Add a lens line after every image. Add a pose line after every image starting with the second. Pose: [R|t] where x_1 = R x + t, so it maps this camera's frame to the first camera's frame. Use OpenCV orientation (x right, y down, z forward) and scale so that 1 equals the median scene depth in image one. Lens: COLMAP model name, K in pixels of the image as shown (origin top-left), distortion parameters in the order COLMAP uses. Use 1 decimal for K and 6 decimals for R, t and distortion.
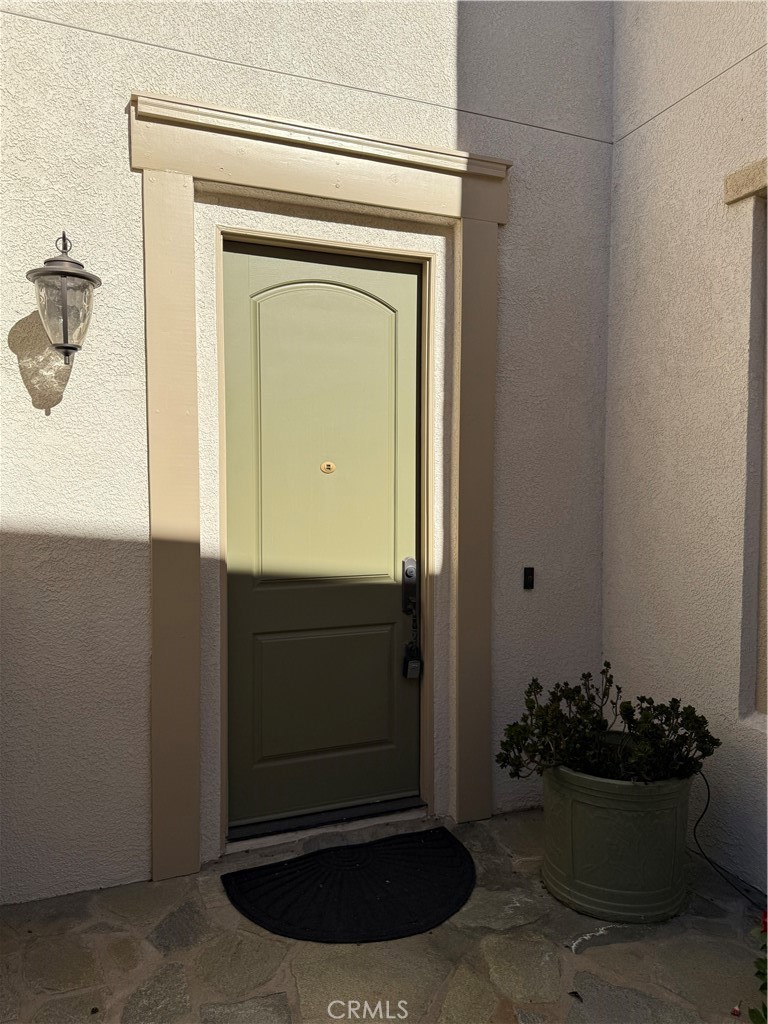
lens RADIAL K [[722.9, 0, 382.7], [0, 722.9, 518.3], [0, 0, 1]] dist [0.105268, -0.152137]
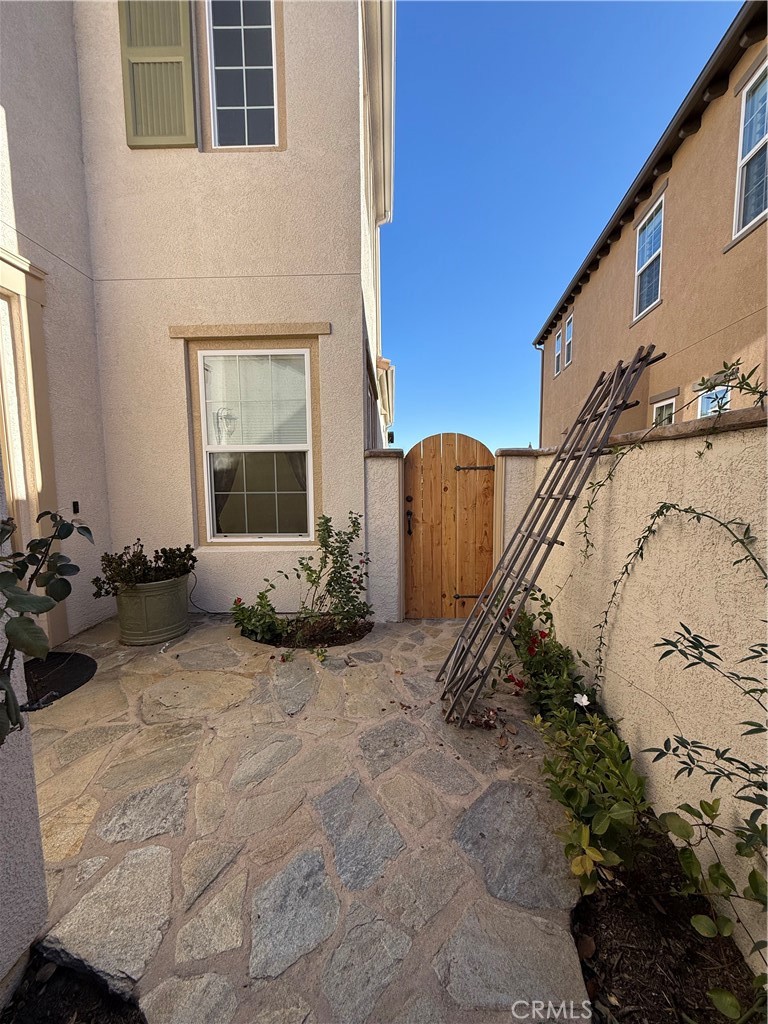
lens RADIAL K [[412.1, 0, 384.0], [0, 412.1, 512.0], [0, 0, 1]] dist [-0.000244, 0.000021]
pose [[0.383182, -0.103876, 0.917813, -0.516691], [0.052703, 0.994496, 0.090552, 0.046352], [-0.922168, 0.013673, 0.386548, -0.137737]]
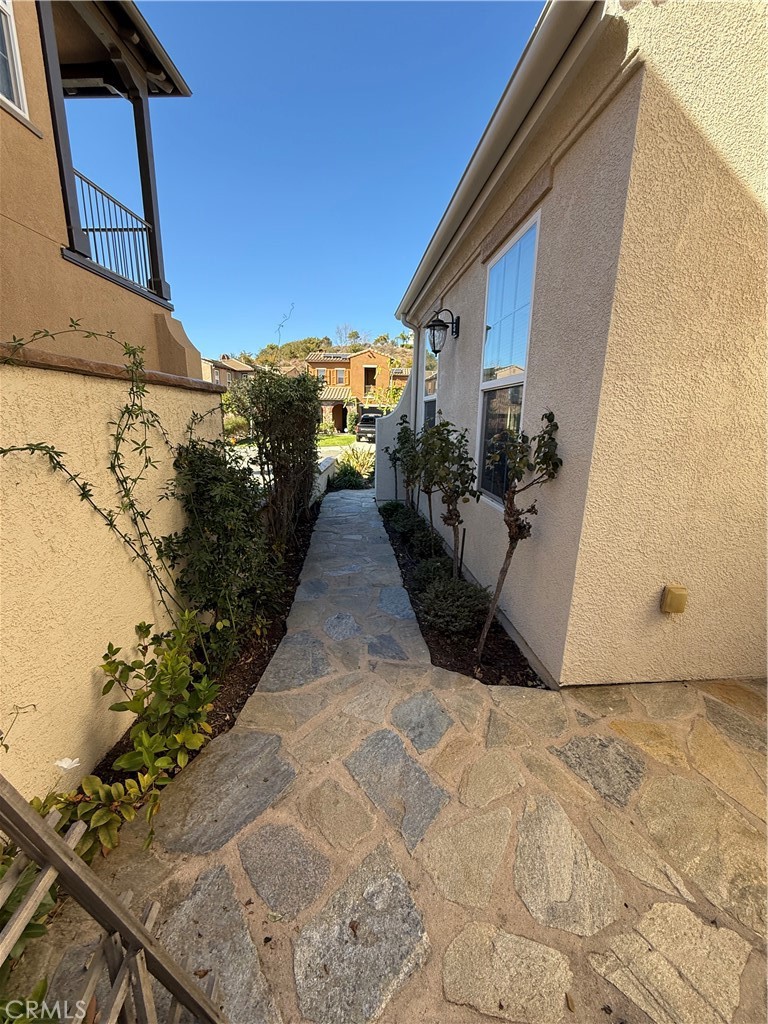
lens RADIAL K [[410.0, 0, 384.4], [0, 410.0, 510.1], [0, 0, 1]] dist [-0.001638, 0.000168]
pose [[-0.272288, 0.210198, -0.938976, 0.373796], [-0.057915, 0.970498, 0.234049, 0.046031], [0.960471, 0.118110, -0.252082, 0.201627]]
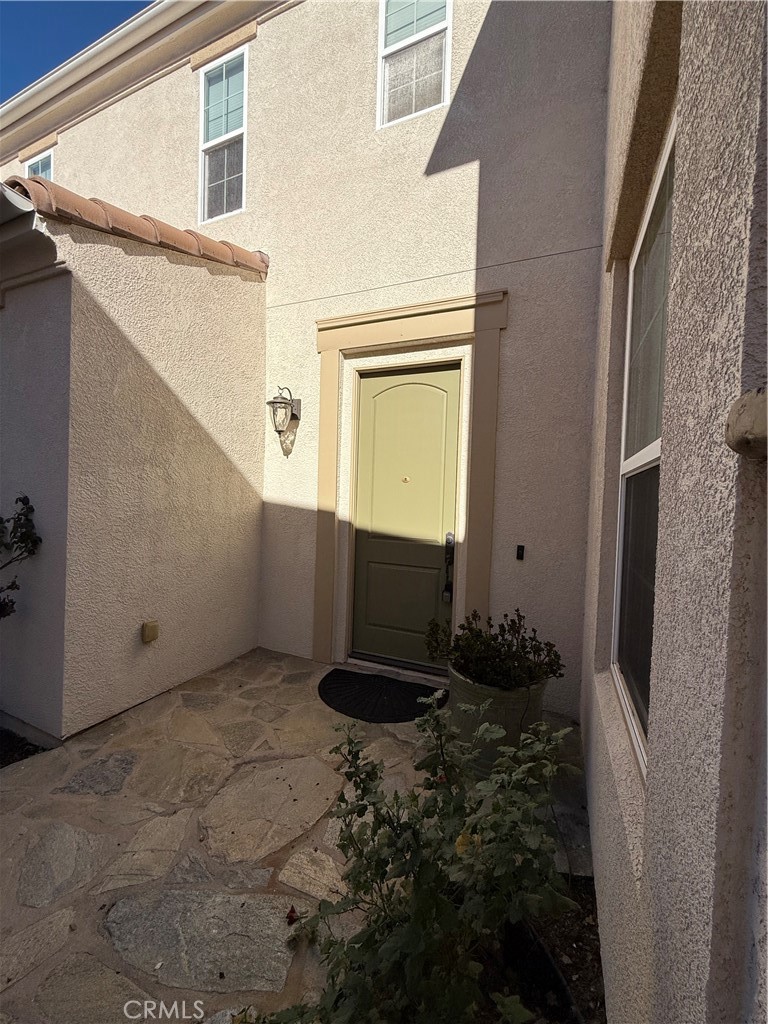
lens RADIAL K [[410.0, 0, 384.4], [0, 410.0, 510.1], [0, 0, 1]] dist [-0.001638, 0.000168]
pose [[0.707194, 0.042770, -0.705725, 0.650701], [-0.062808, 0.998023, -0.002454, 0.015391], [0.704224, 0.046061, 0.708482, 0.208607]]
